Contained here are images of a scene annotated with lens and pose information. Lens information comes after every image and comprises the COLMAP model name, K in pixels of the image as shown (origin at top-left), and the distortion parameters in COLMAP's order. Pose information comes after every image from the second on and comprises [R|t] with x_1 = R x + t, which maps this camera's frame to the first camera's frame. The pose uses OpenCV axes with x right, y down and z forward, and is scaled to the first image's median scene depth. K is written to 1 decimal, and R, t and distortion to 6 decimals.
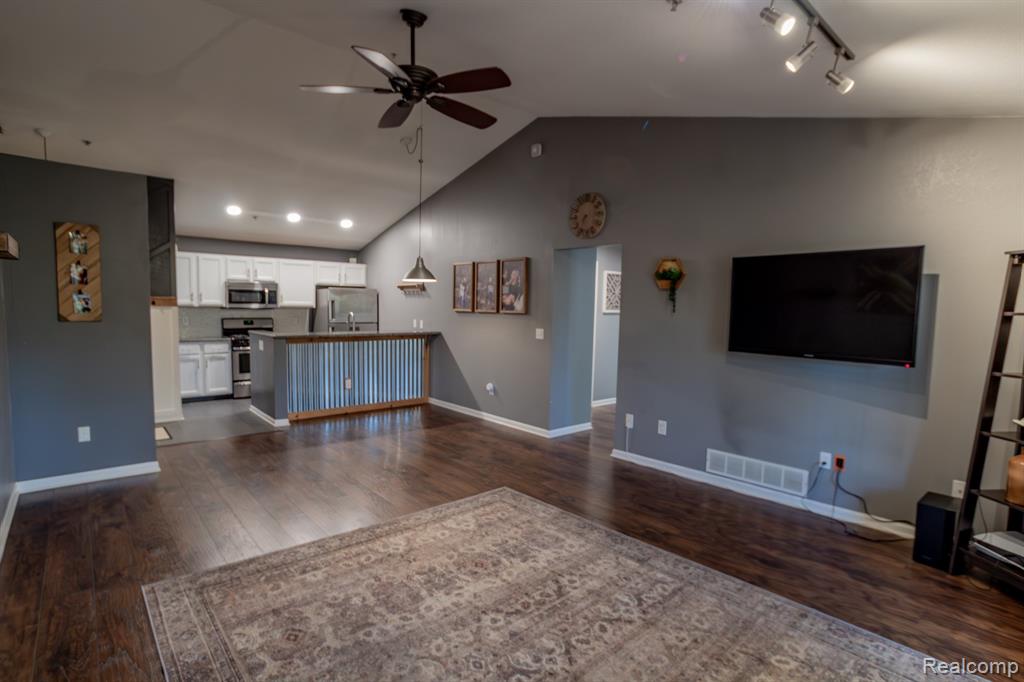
lens RADIAL K [[517.6, 0, 515.0], [0, 517.6, 347.9], [0, 0, 1]] dist [-0.072999, 0.035131]
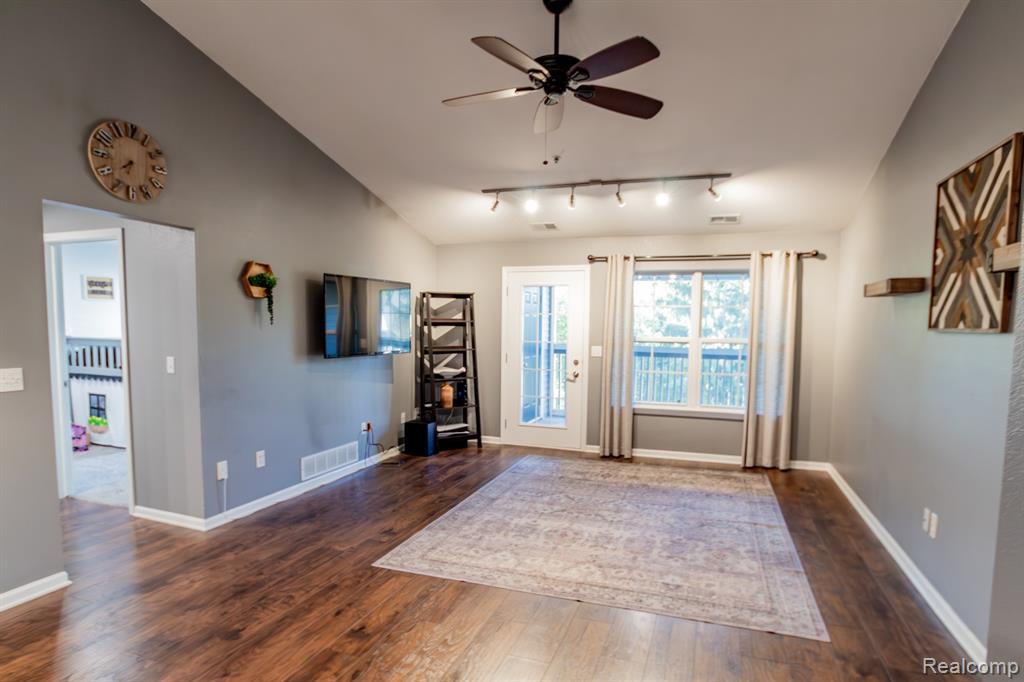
lens RADIAL K [[555.9, 0, 509.3], [0, 555.9, 376.3], [0, 0, 1]] dist [-0.099399, 0.064729]
pose [[-0.474247, -0.103144, 0.874329, -0.713738], [0.052815, 0.987992, 0.145200, -0.094847], [-0.878806, 0.115038, -0.463105, 1.069738]]
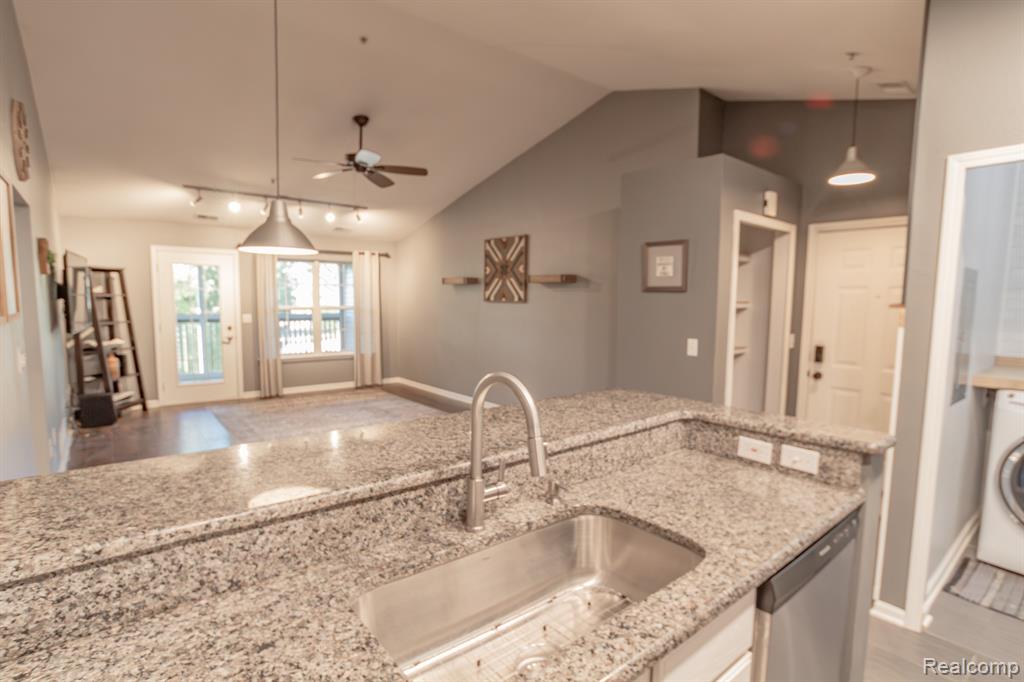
lens RADIAL K [[517.6, 0, 515.0], [0, 517.6, 347.9], [0, 0, 1]] dist [-0.072999, 0.035131]
pose [[-0.999166, -0.033722, 0.023022, -0.500362], [-0.029097, 0.983608, 0.177955, -0.164984], [-0.028646, 0.177136, -0.983769, 1.819049]]
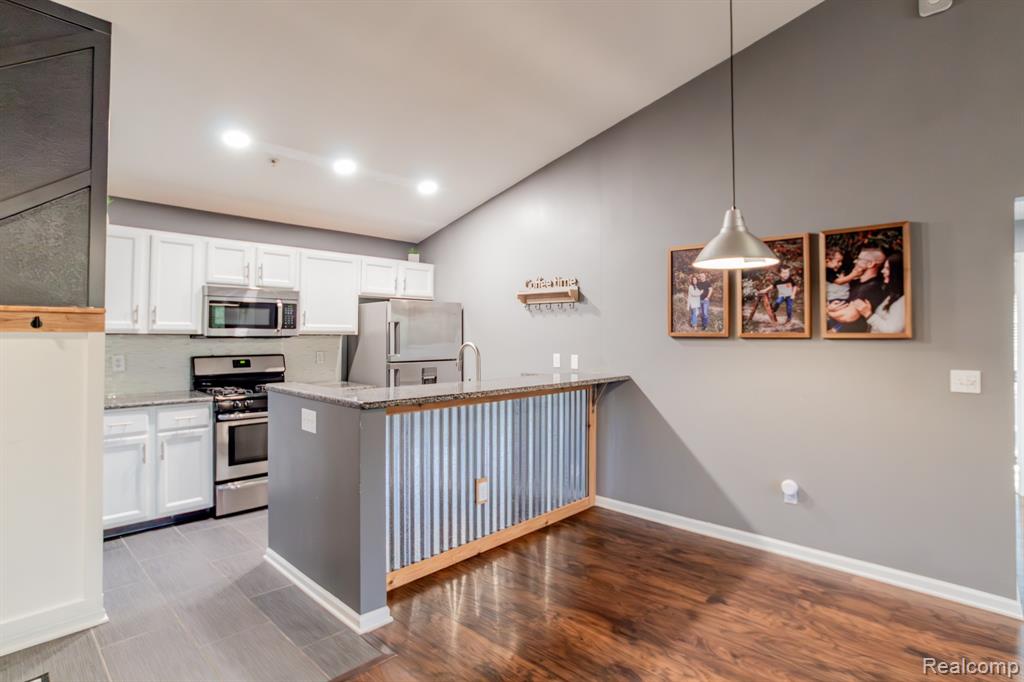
lens RADIAL K [[522.2, 0, 514.2], [0, 522.2, 322.5], [0, 0, 1]] dist [-0.069343, 0.034915]
pose [[0.994931, -0.013221, 0.099692, -0.511105], [0.023166, 0.994791, -0.099269, -0.056726], [-0.097860, 0.101075, 0.990054, 0.752804]]
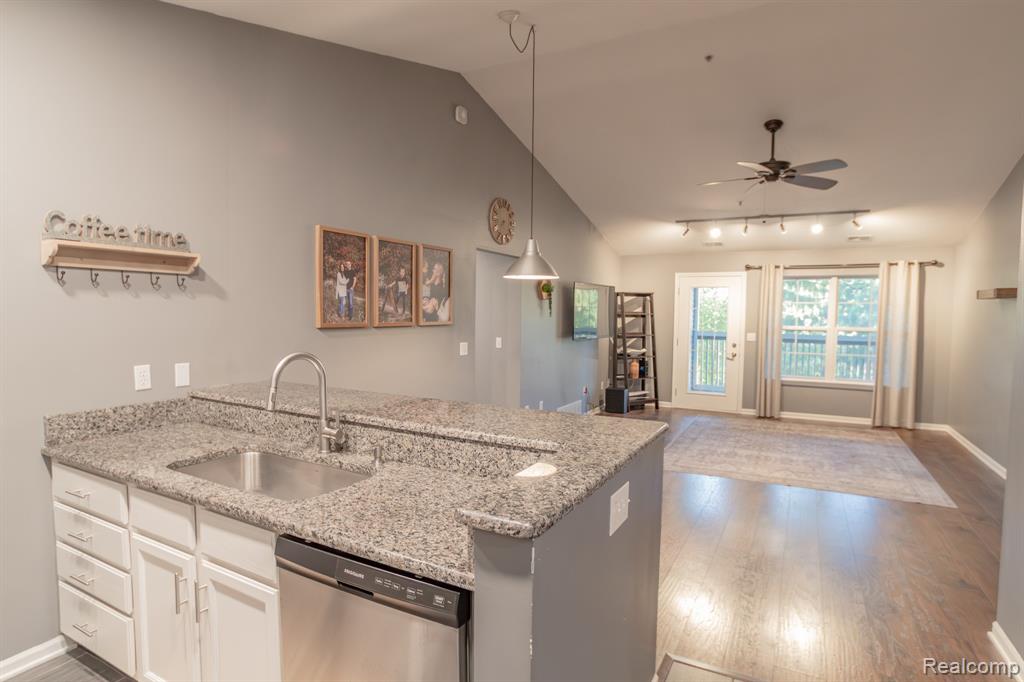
lens RADIAL K [[538.6, 0, 514.4], [0, 538.6, 346.2], [0, 0, 1]] dist [-0.073520, 0.039830]
pose [[-0.341258, -0.080614, 0.936506, -0.973195], [0.060565, 0.992360, 0.107491, -0.148793], [-0.938016, 0.093402, -0.333768, 1.544579]]
